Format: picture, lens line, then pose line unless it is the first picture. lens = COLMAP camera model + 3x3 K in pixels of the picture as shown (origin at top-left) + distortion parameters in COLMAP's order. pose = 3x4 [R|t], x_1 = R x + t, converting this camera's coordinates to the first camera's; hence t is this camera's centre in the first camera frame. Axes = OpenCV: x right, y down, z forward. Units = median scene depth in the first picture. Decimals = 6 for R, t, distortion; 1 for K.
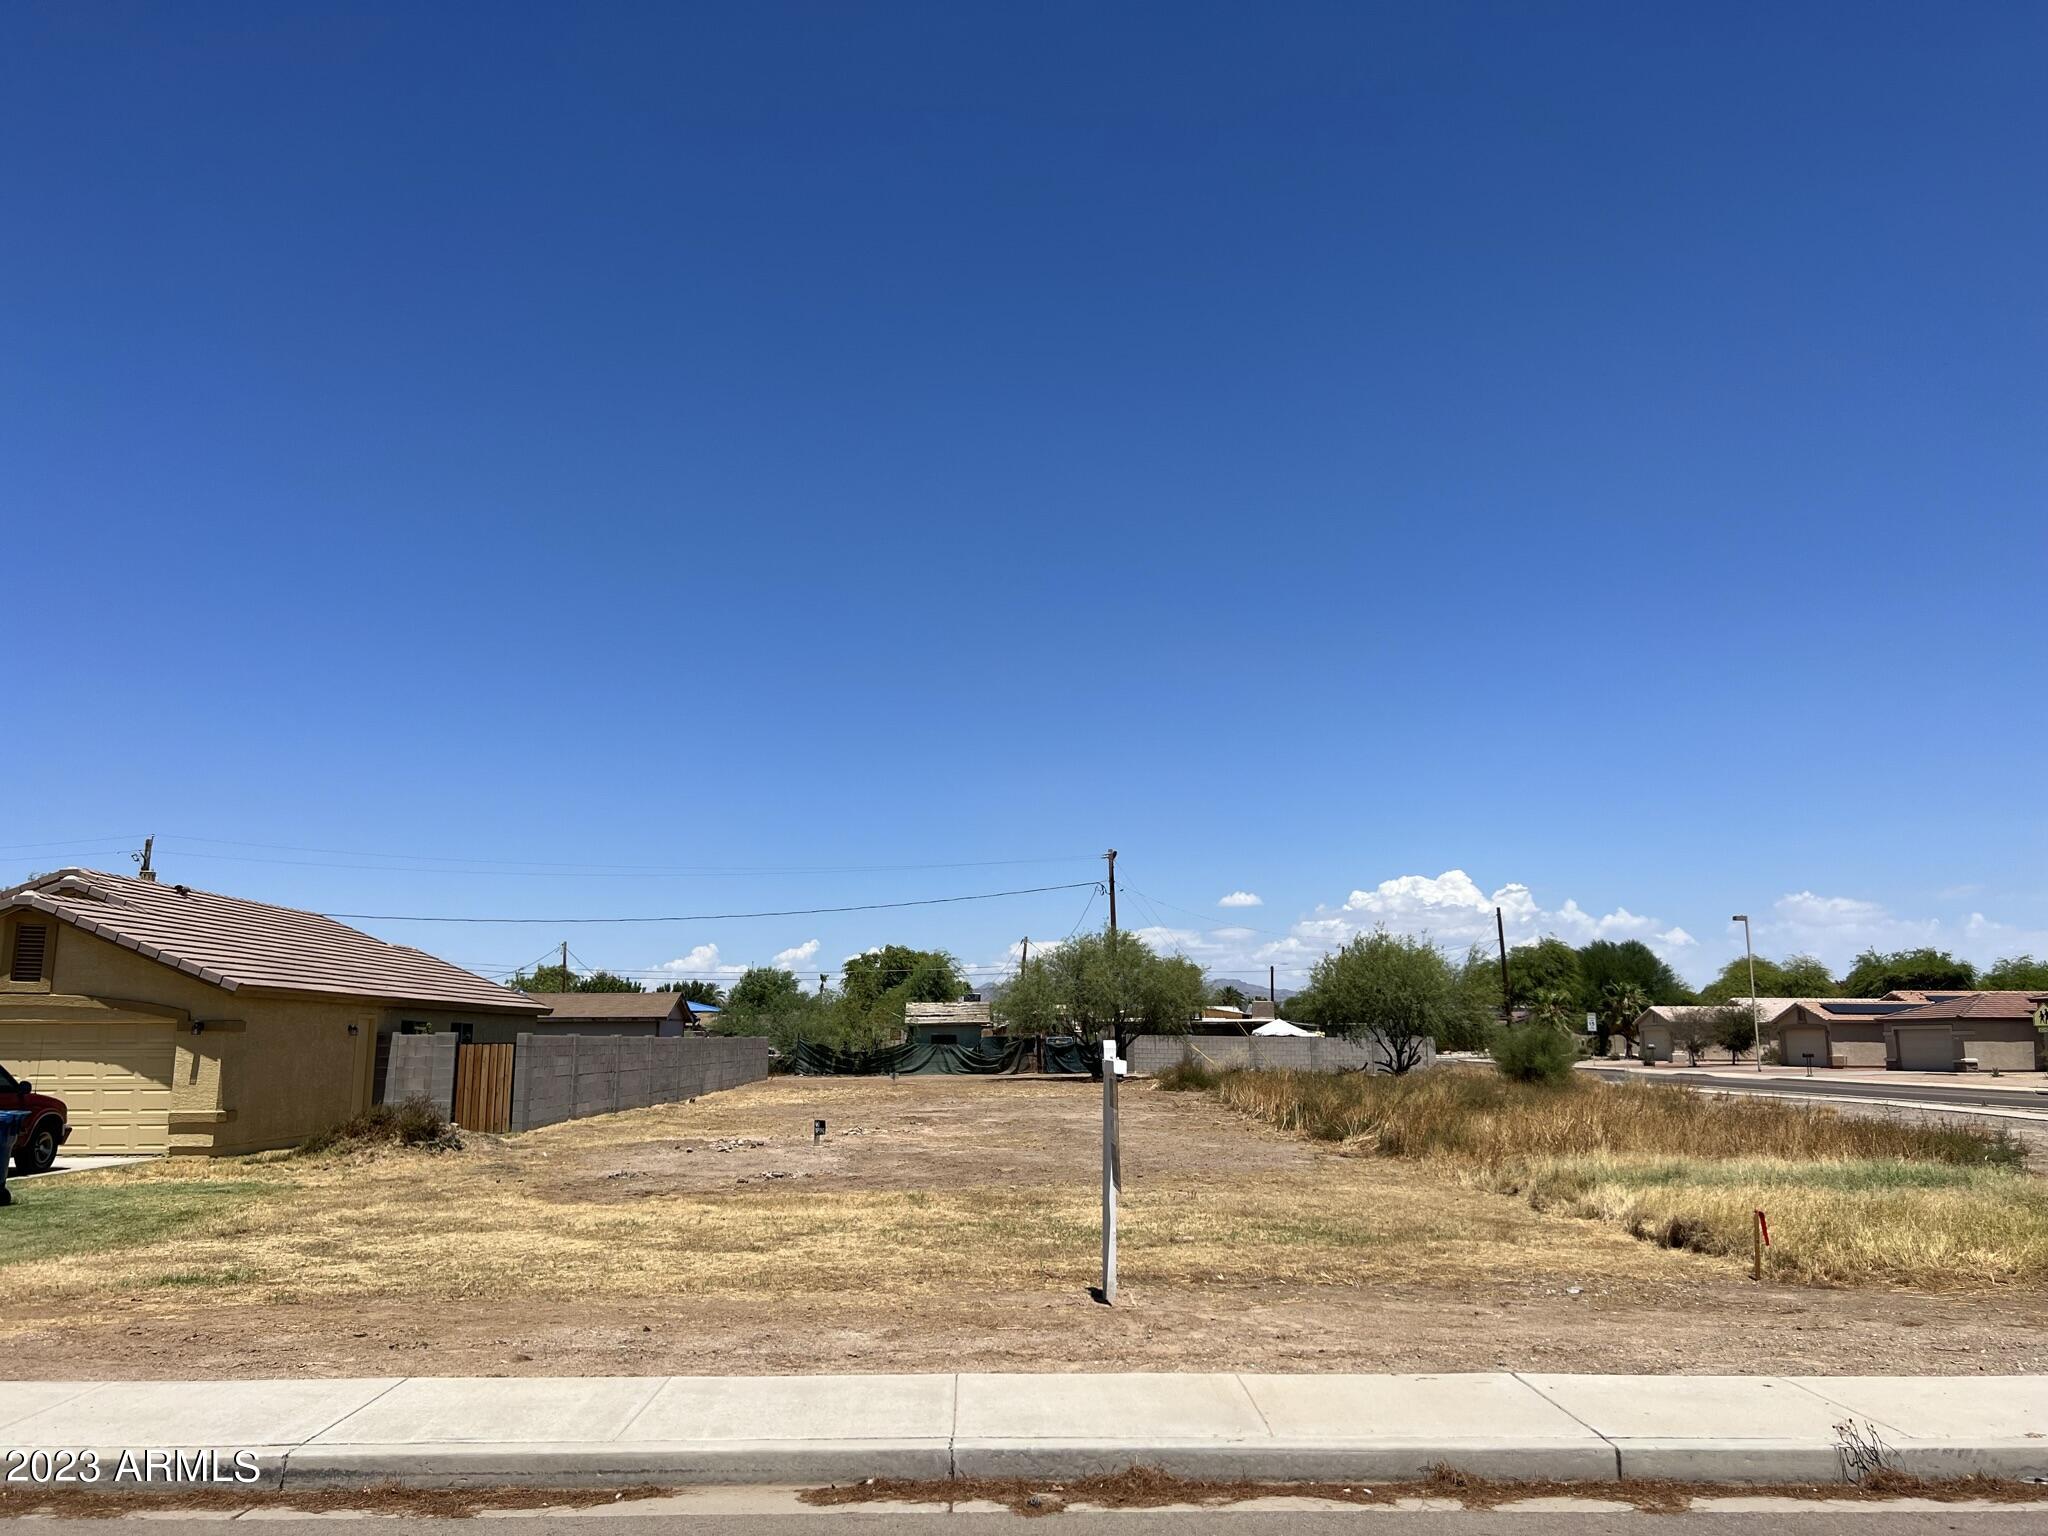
lens RADIAL K [[1536.7, 0, 1039.5], [0, 1536.7, 769.6], [0, 0, 1]] dist [0.063466, -0.070473]
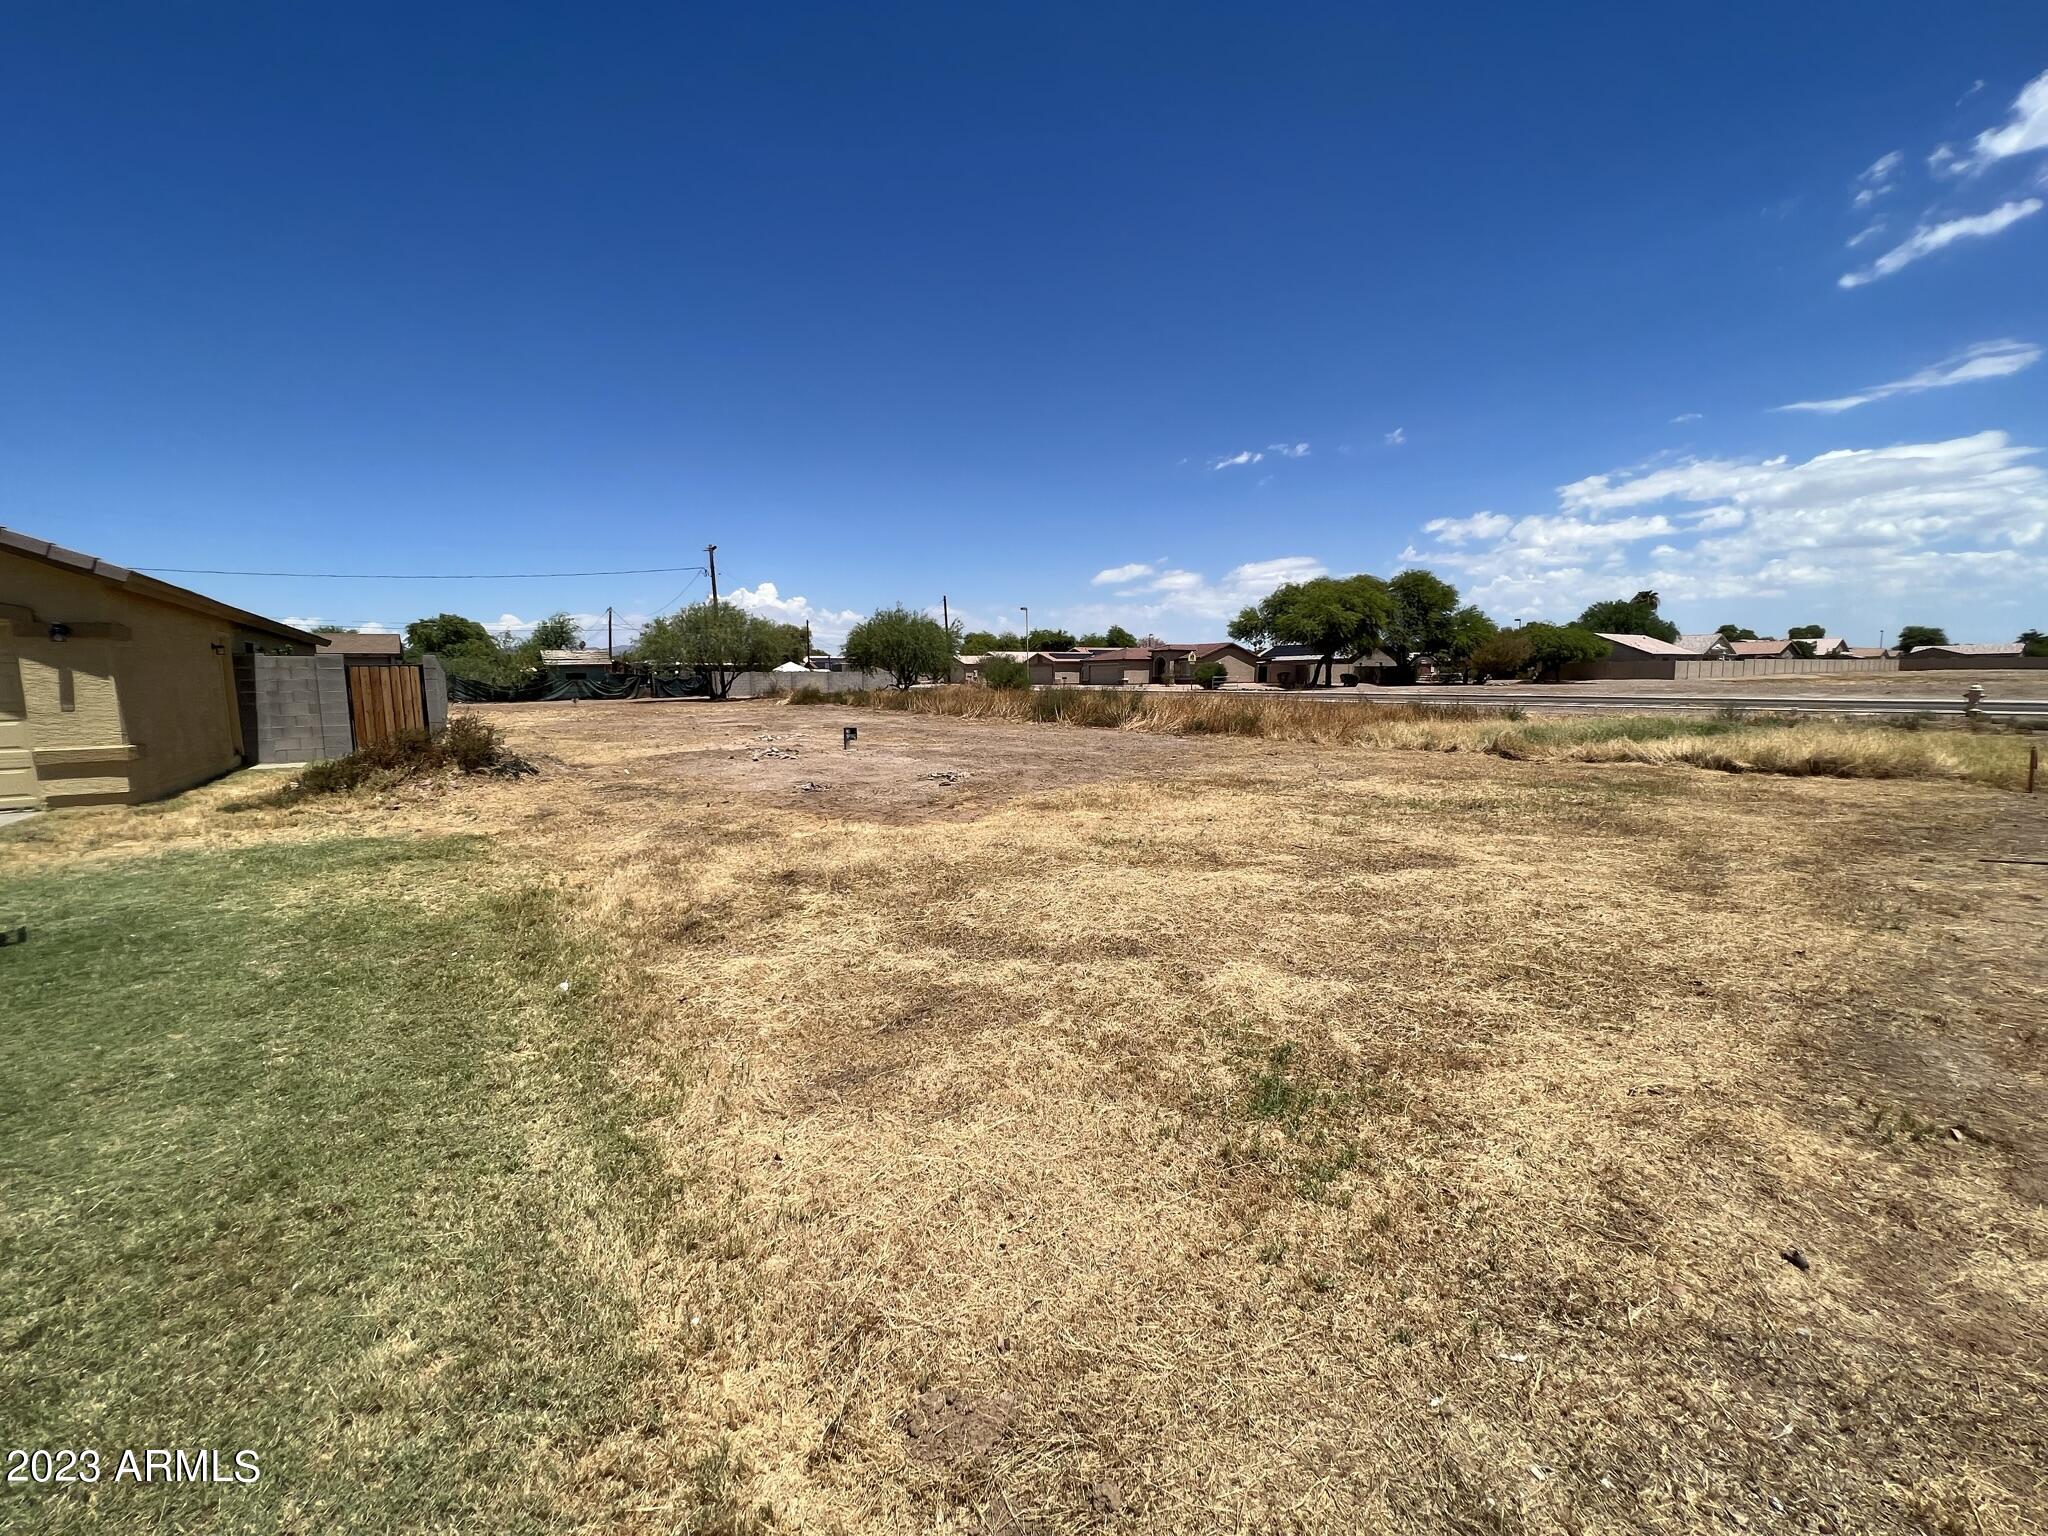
lens RADIAL K [[818.5, 0, 1026.1], [0, 818.5, 773.0], [0, 0, 1]] dist [-0.001652, 0.001117]
pose [[0.838999, -0.073555, 0.539138, -0.288653], [-0.082644, 0.962101, 0.259868, 0.072193], [-0.537820, -0.262586, 0.801123, 0.344636]]
